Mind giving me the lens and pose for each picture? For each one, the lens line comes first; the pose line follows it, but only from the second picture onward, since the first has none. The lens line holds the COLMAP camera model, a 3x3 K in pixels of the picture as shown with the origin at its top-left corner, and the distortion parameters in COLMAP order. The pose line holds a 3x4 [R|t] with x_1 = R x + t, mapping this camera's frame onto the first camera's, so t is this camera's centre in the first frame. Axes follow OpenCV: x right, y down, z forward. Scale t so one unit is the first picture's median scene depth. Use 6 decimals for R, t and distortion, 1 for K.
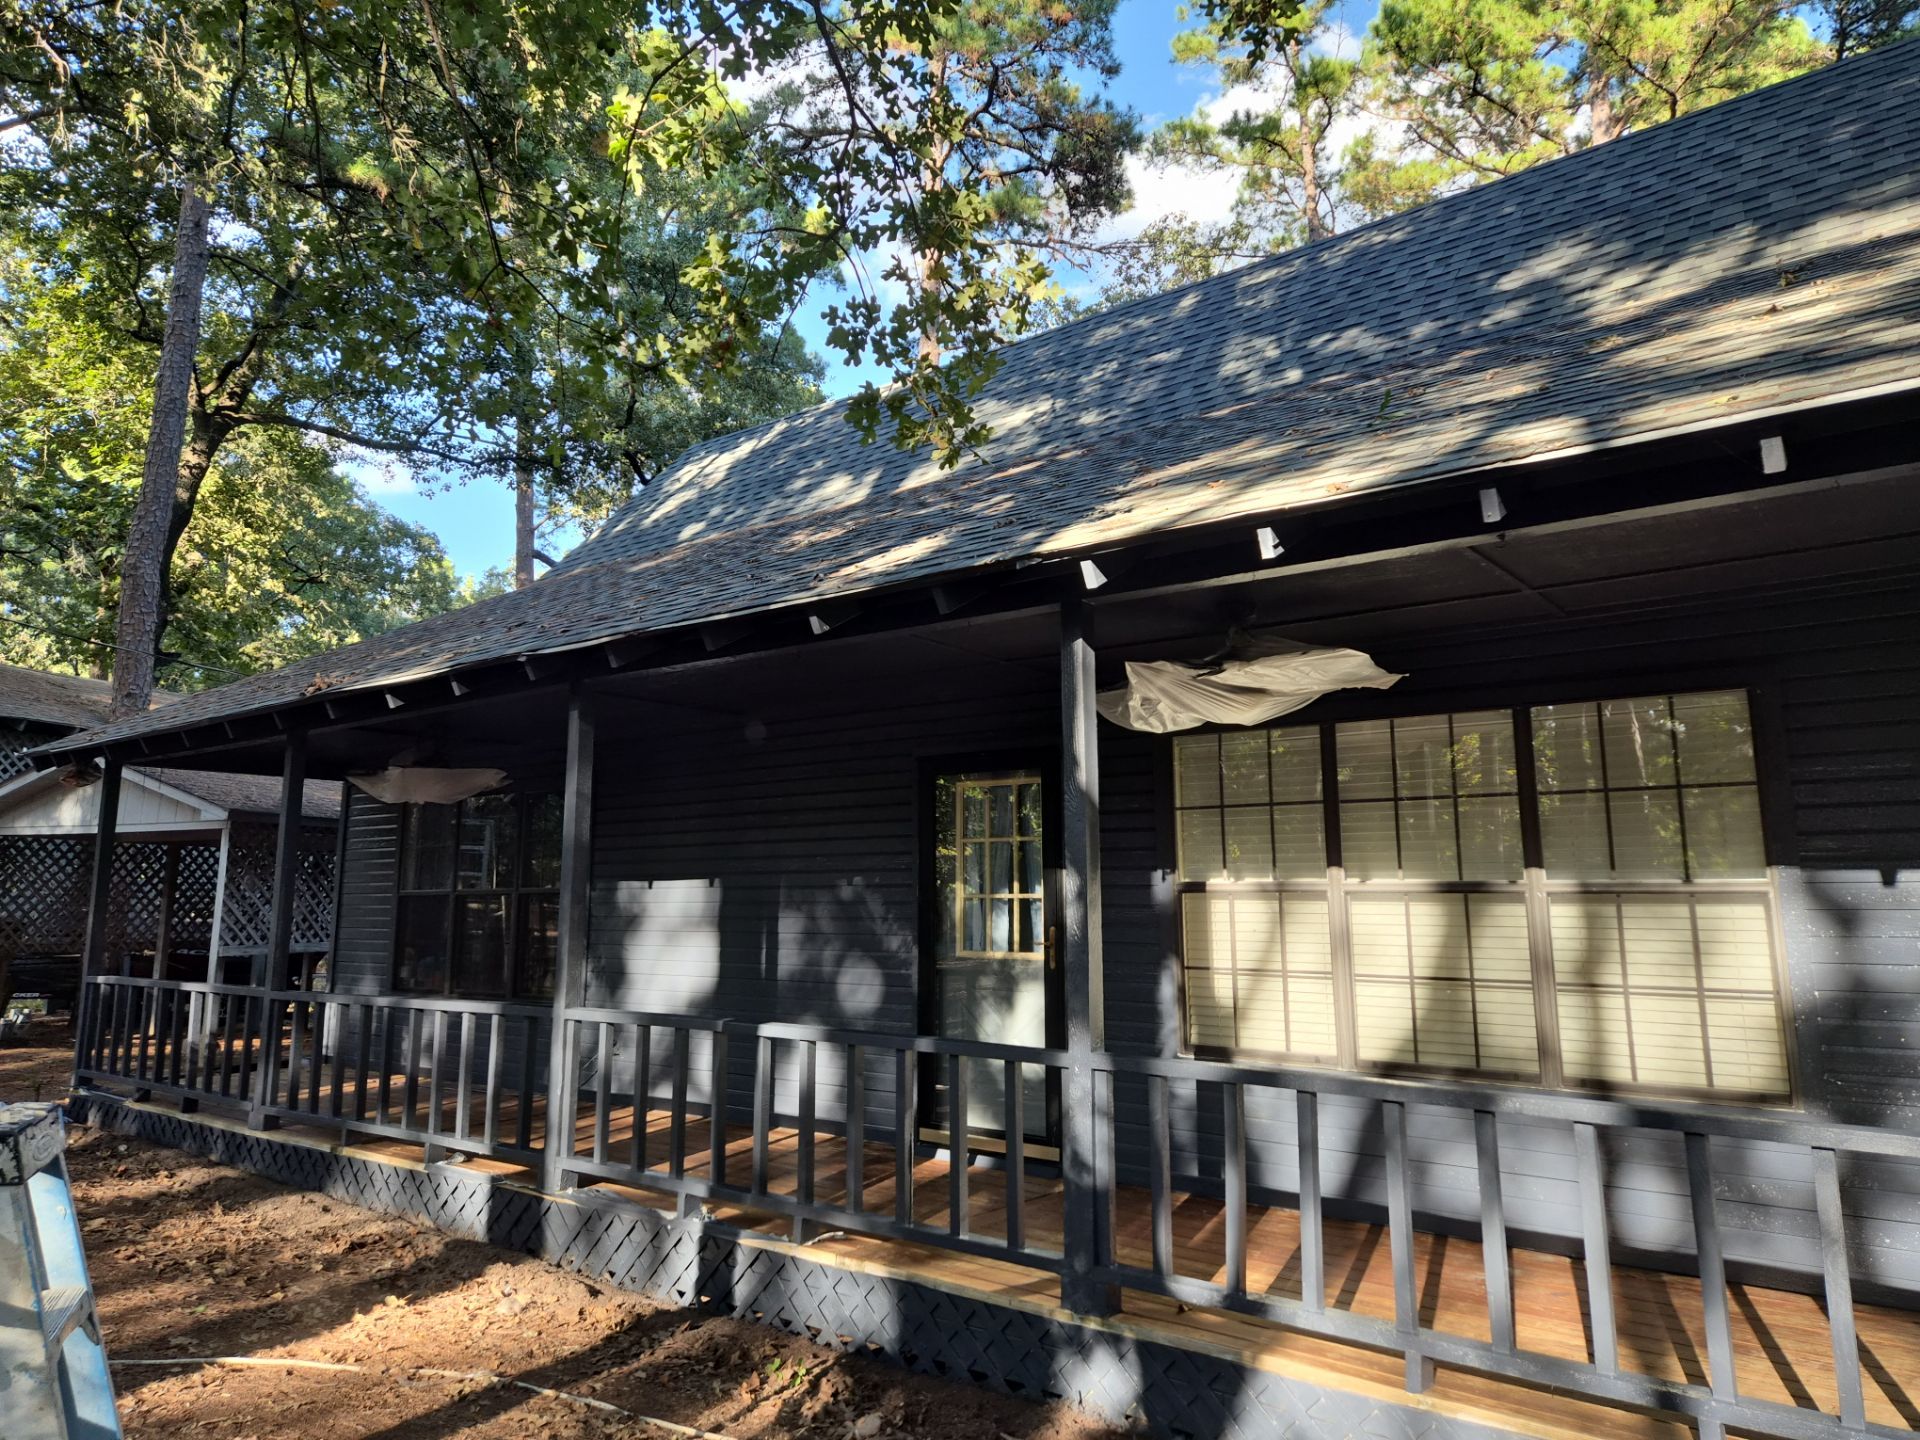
lens RADIAL K [[1283.5, 0, 959.3], [0, 1283.5, 710.3], [0, 0, 1]] dist [0.051379, -0.004044]
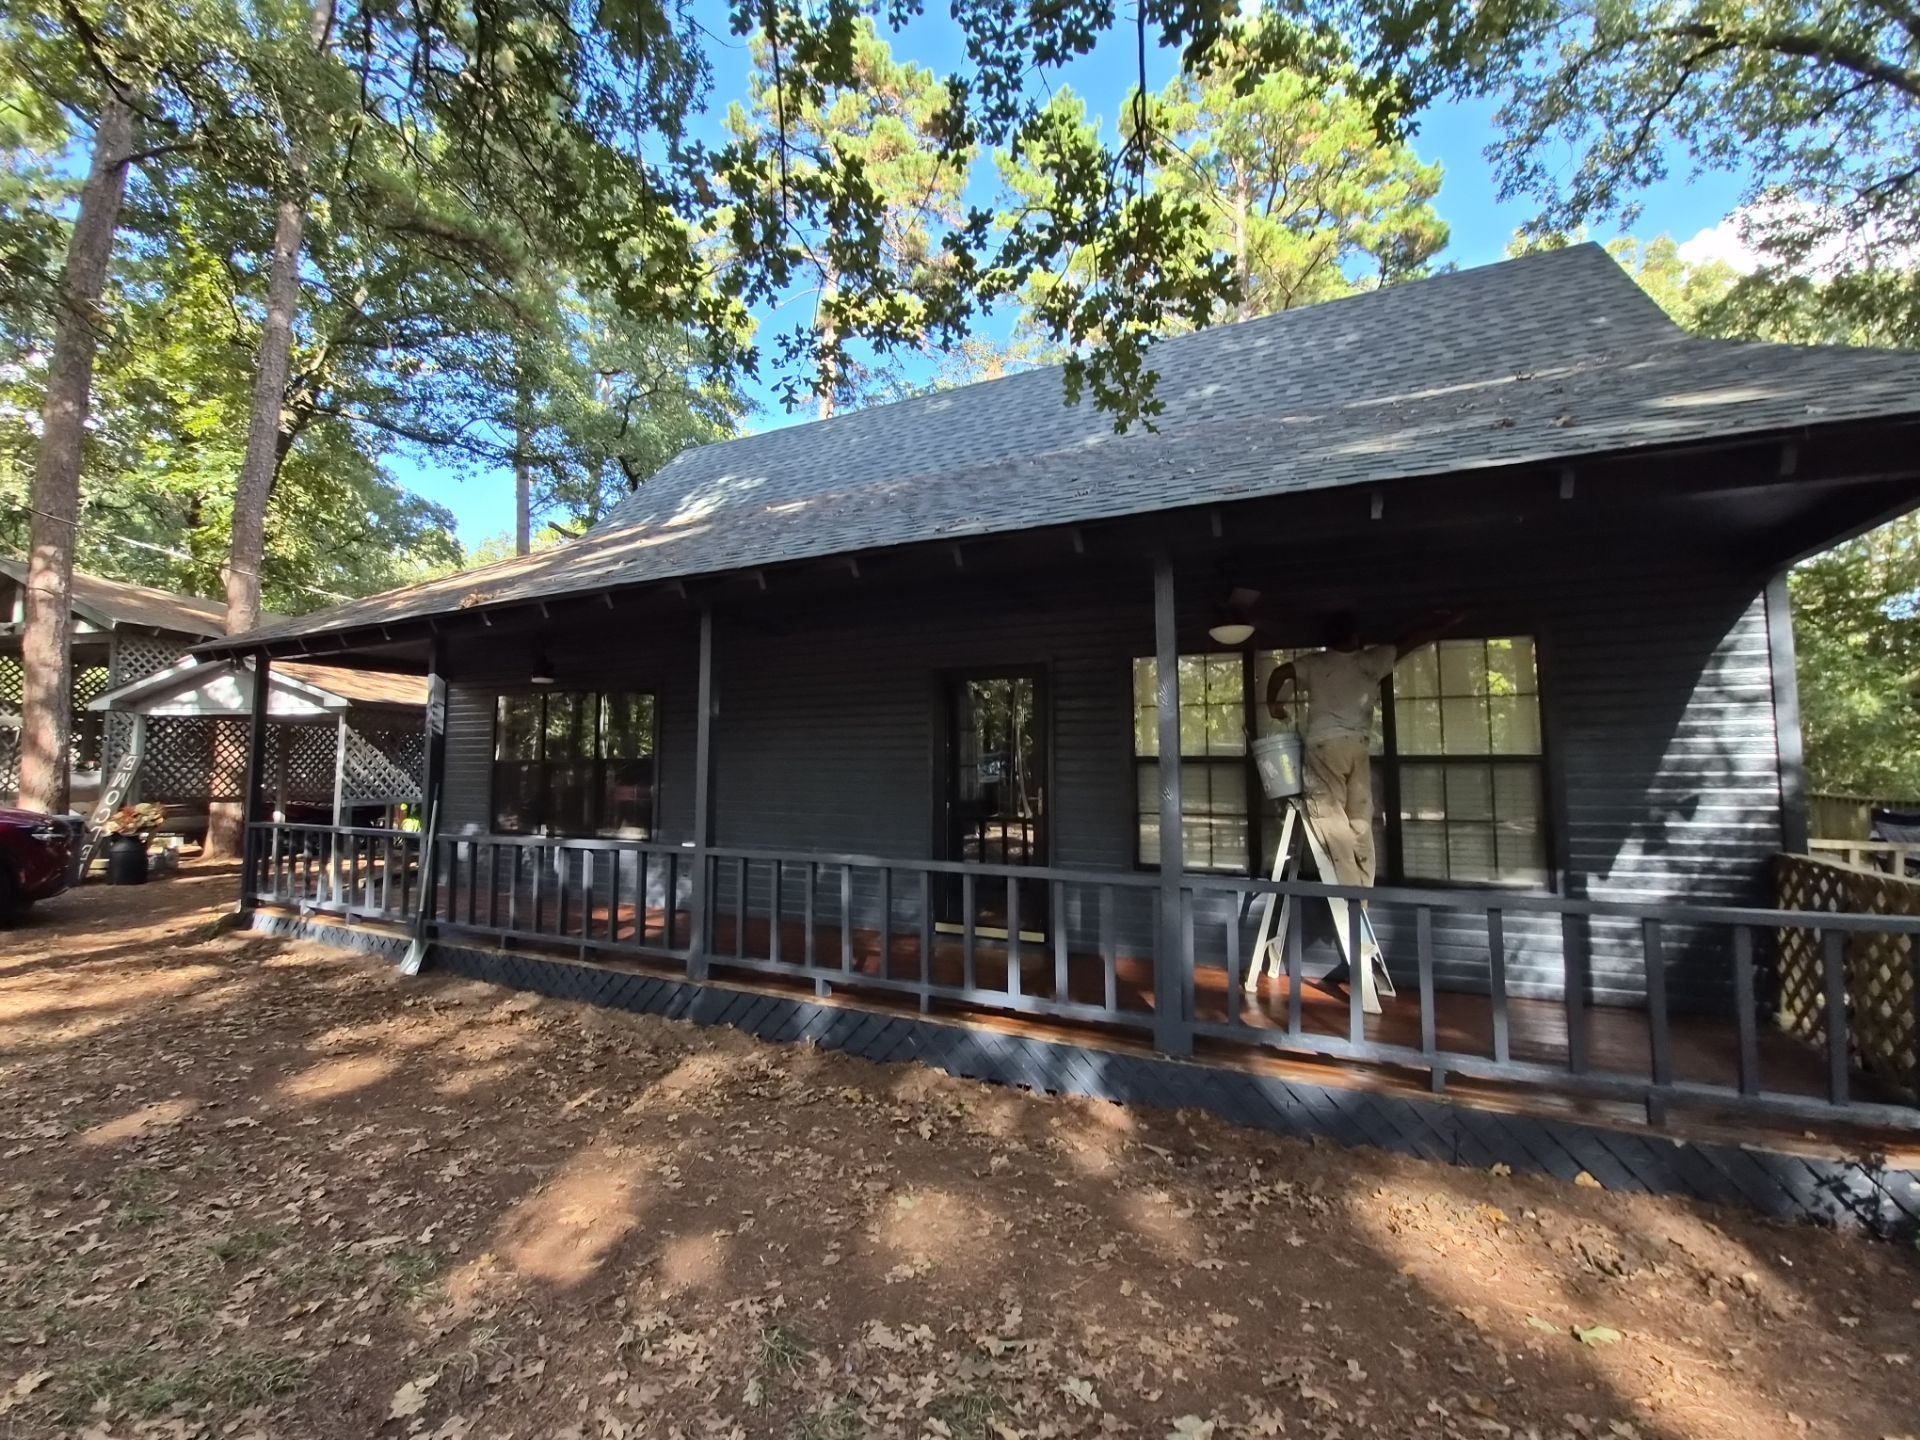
lens RADIAL K [[790.9, 0, 957.5], [0, 790.9, 722.5], [0, 0, 1]] dist [-0.022385, -0.001084]
pose [[0.976205, 0.013341, 0.216439, -0.141760], [-0.031972, 0.996053, 0.082806, 0.016600], [-0.214480, -0.087756, 0.972778, 0.105883]]
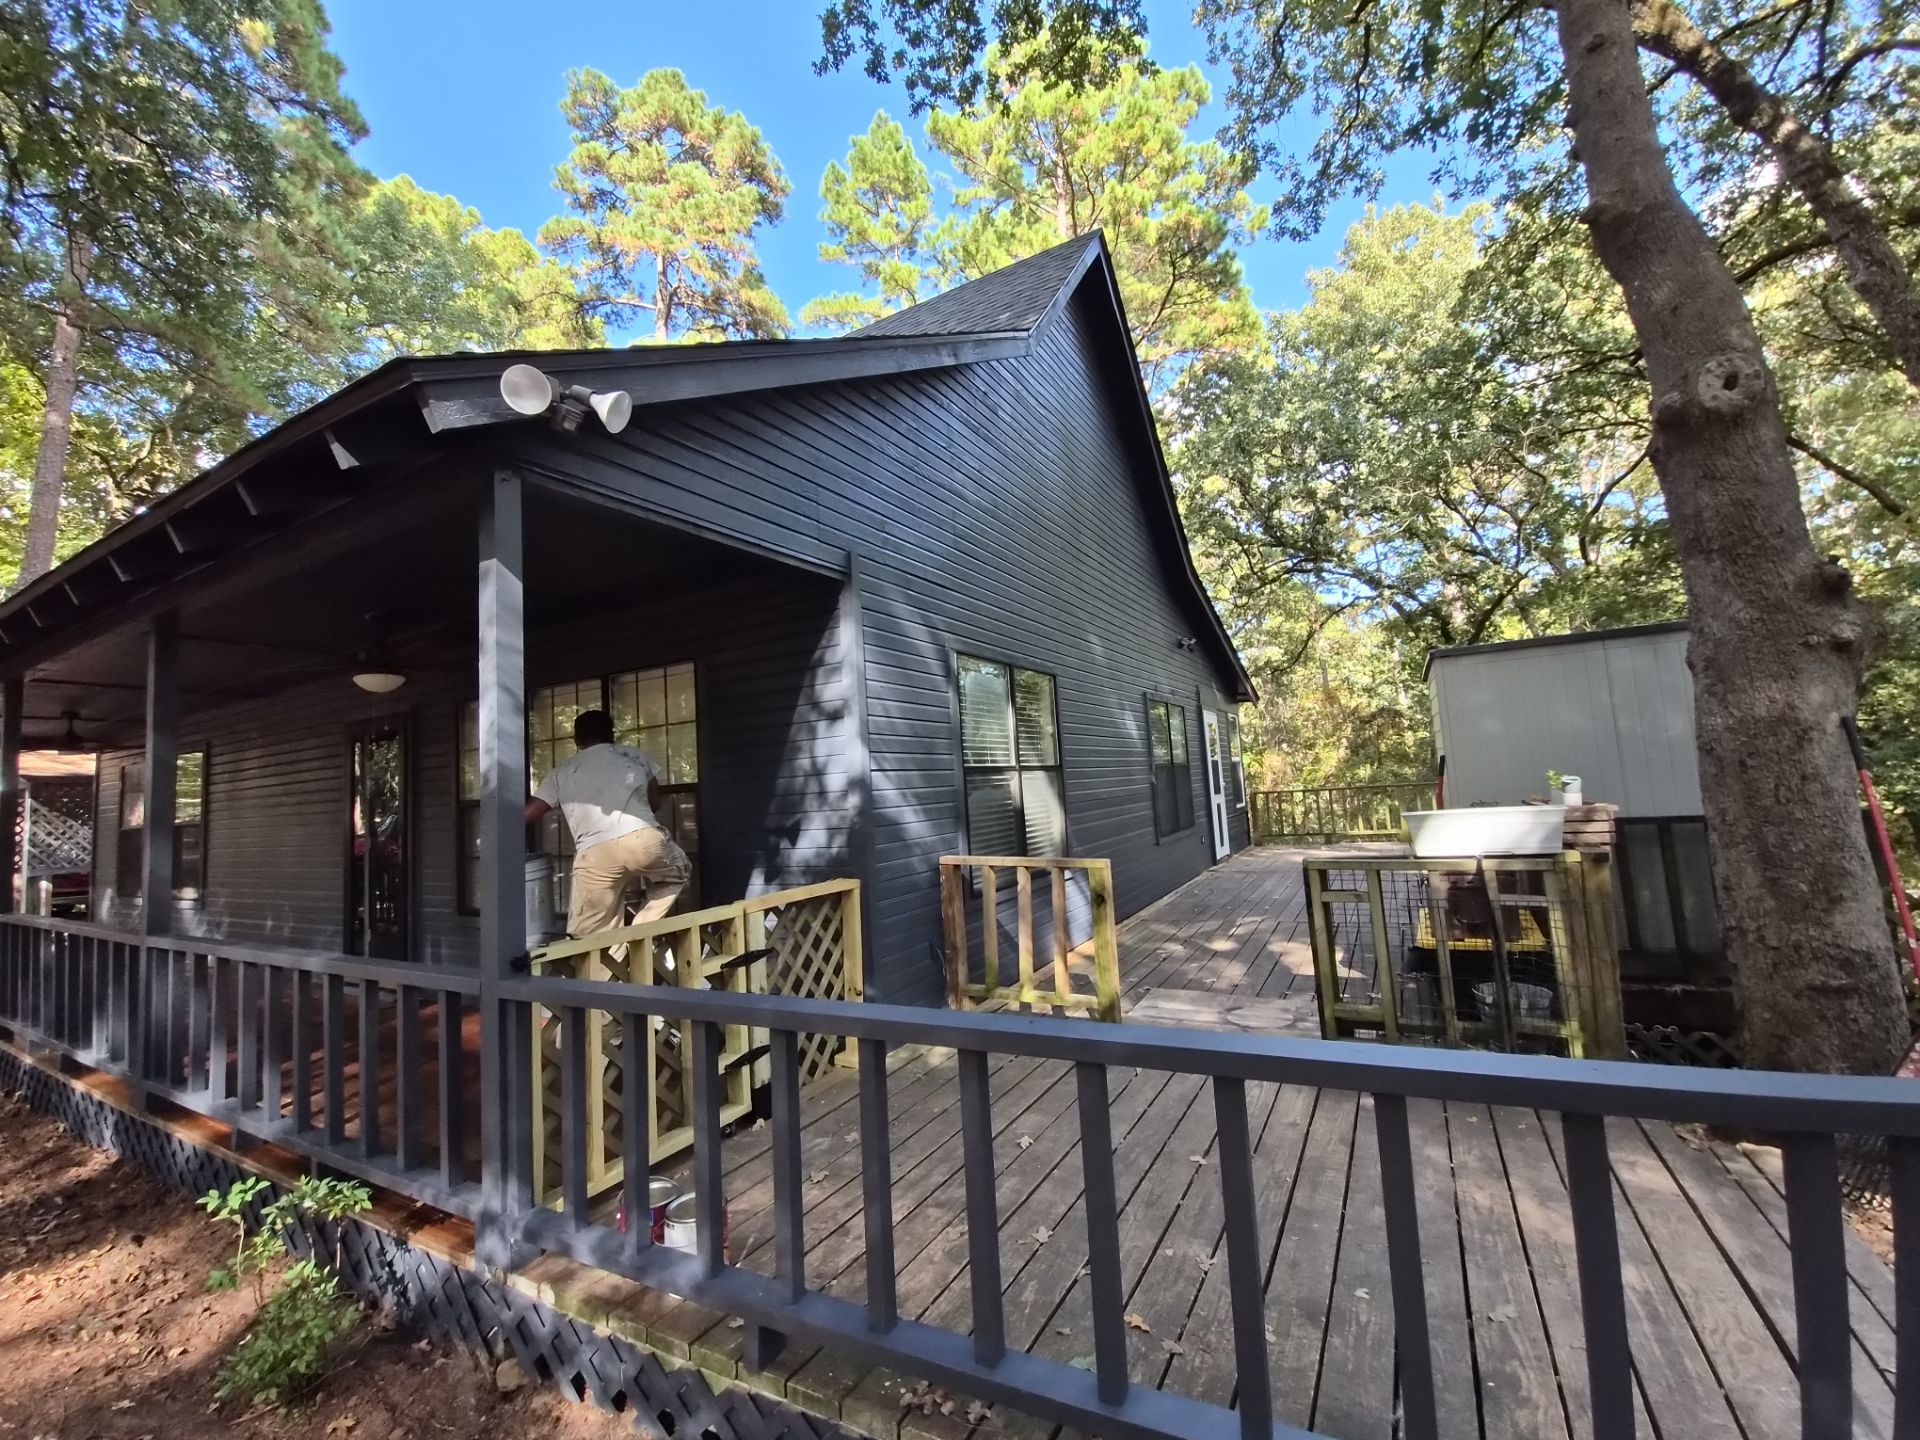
lens RADIAL K [[790.9, 0, 960.6], [0, 790.9, 724.5], [0, 0, 1]] dist [-0.022385, -0.001084]
pose [[0.984545, -0.045834, 0.169029, 0.342640], [0.036040, 0.997513, 0.060565, 0.009374], [-0.171385, -0.053538, 0.983748, 0.023114]]
